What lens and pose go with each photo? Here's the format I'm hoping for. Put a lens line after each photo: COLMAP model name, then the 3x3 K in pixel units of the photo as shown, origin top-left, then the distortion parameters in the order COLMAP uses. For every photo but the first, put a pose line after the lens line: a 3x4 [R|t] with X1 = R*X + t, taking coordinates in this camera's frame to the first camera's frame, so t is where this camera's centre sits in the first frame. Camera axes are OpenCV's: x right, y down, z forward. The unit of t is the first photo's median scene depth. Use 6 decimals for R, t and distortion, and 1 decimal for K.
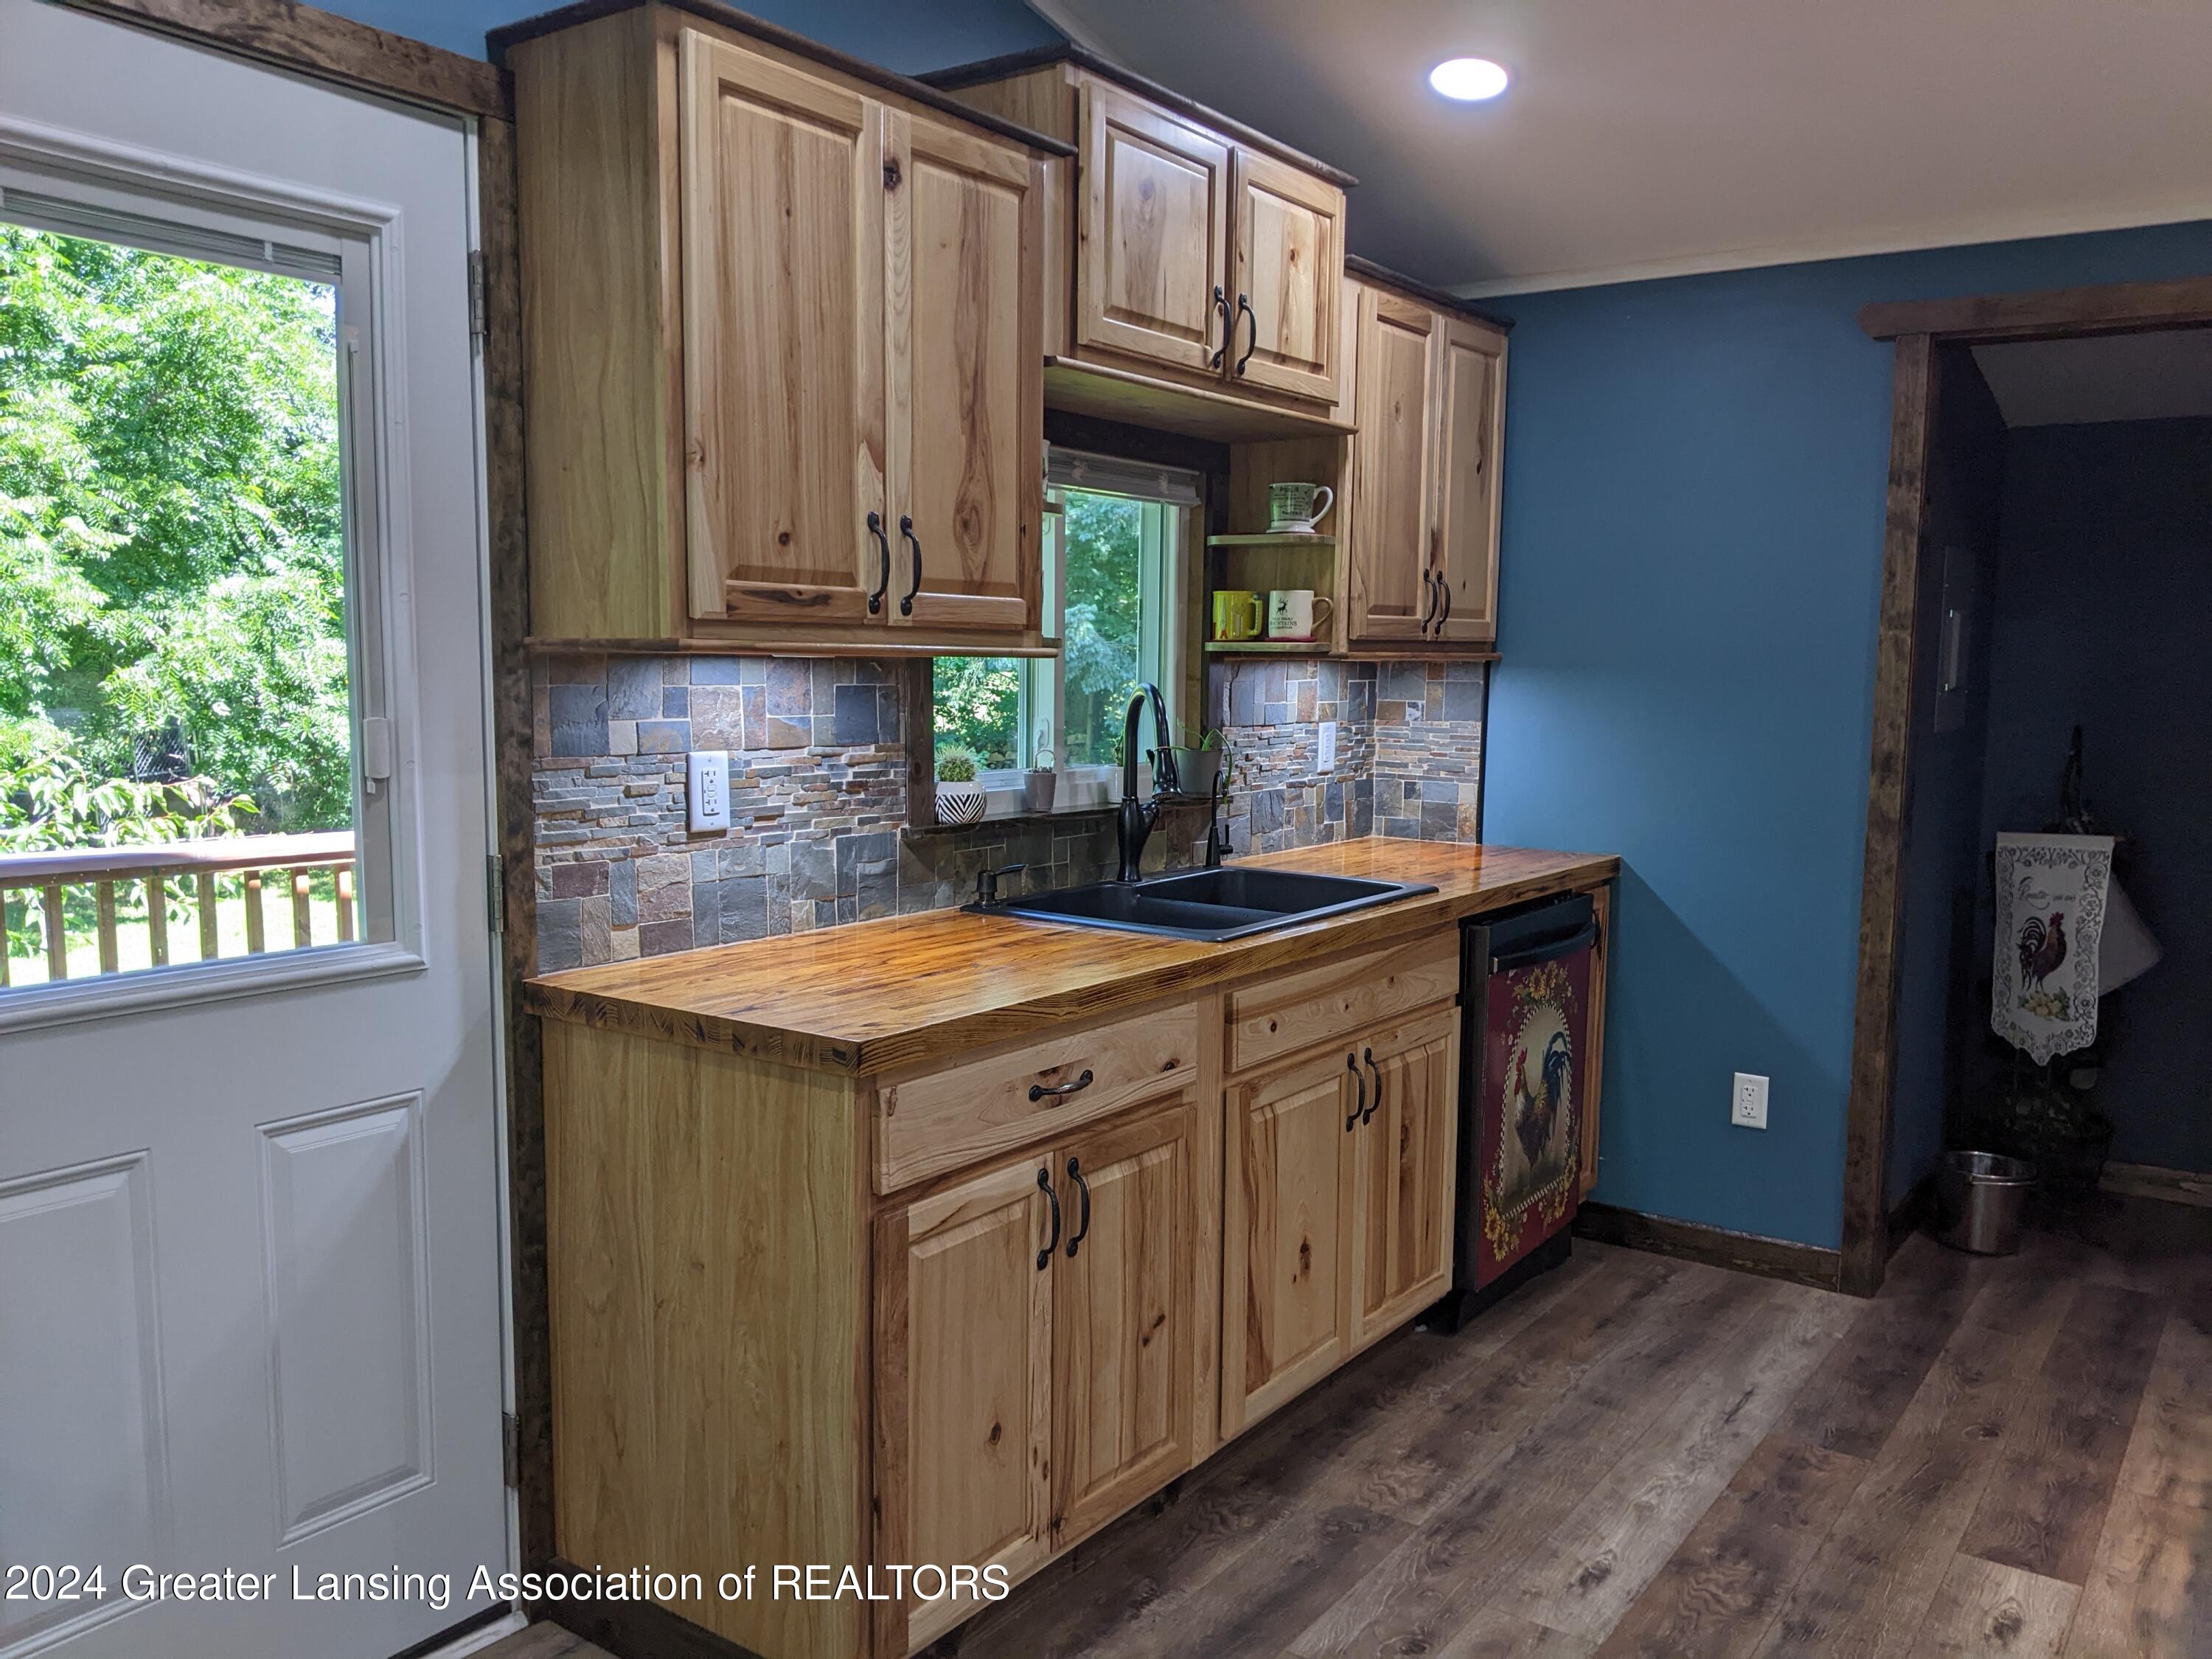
lens RADIAL K [[1763.7, 0, 1117.3], [0, 1763.7, 841.6], [0, 0, 1]] dist [0.067204, -0.087772]
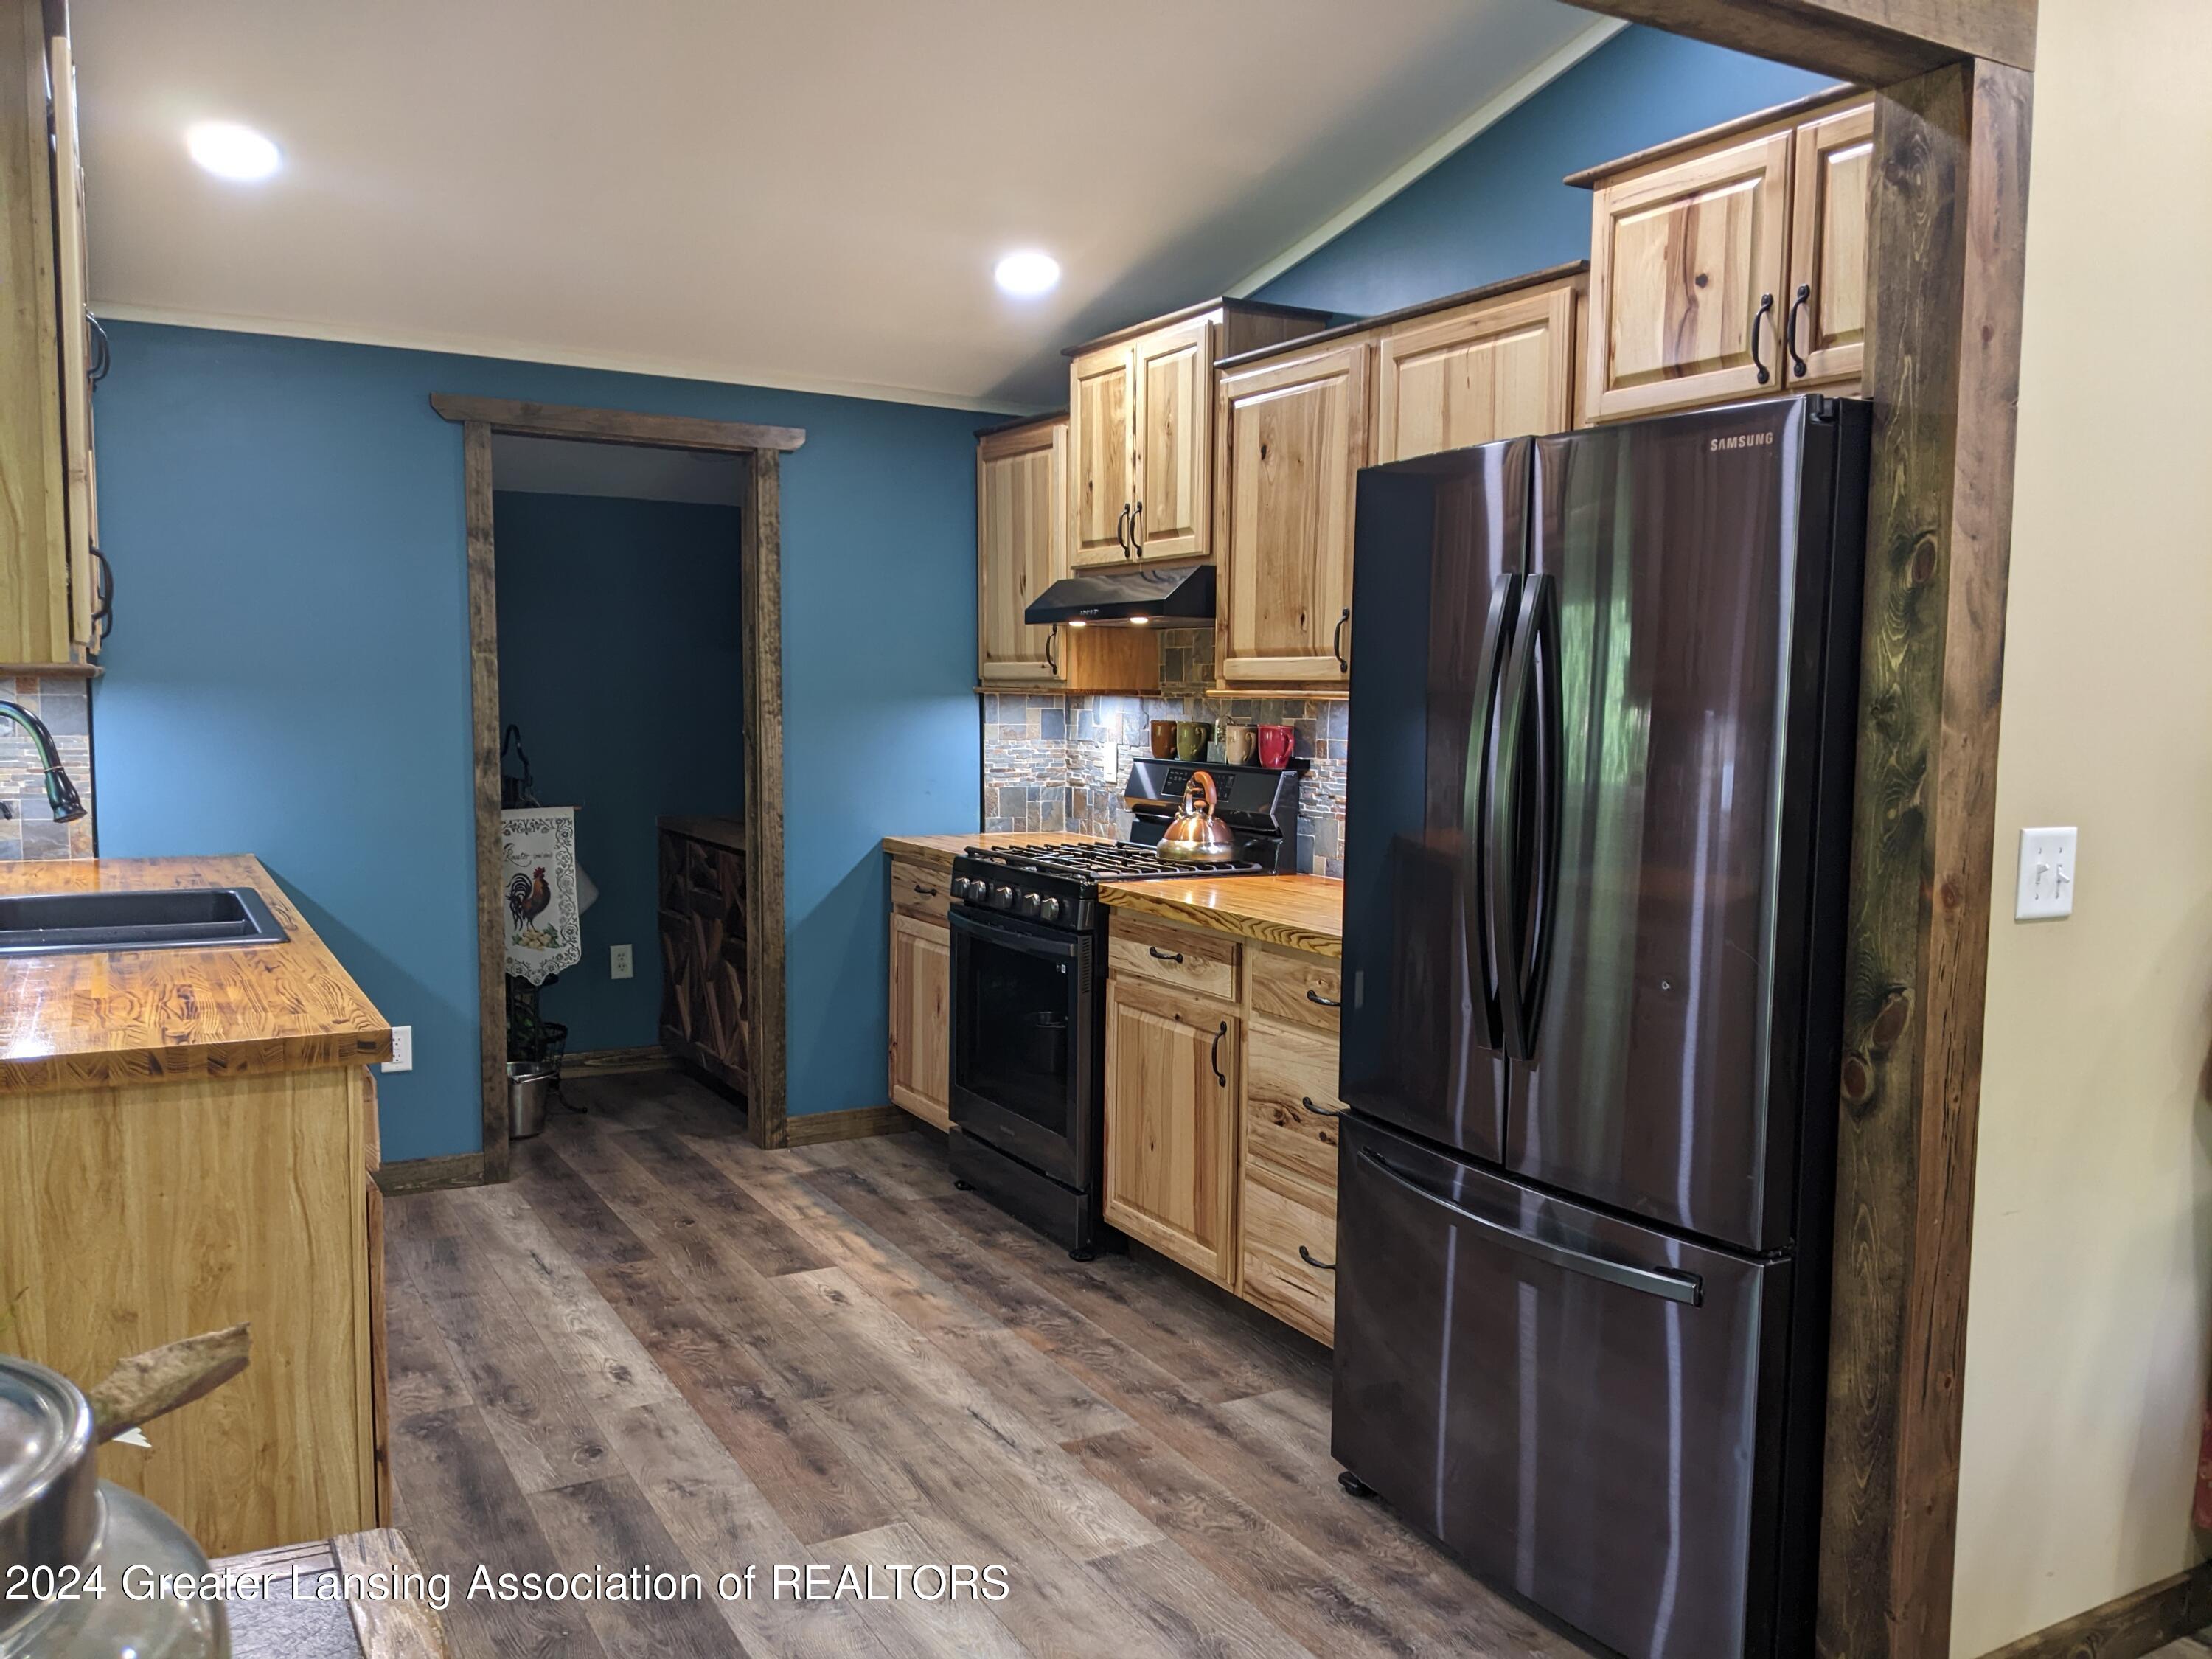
lens RADIAL K [[1763.7, 0, 1117.3], [0, 1763.7, 841.6], [0, 0, 1]] dist [0.067204, -0.087772]
pose [[0.430173, -0.085101, 0.898726, -0.609248], [0.086738, 0.994837, 0.052685, -0.014937], [-0.898570, 0.055290, 0.435334, 0.061524]]
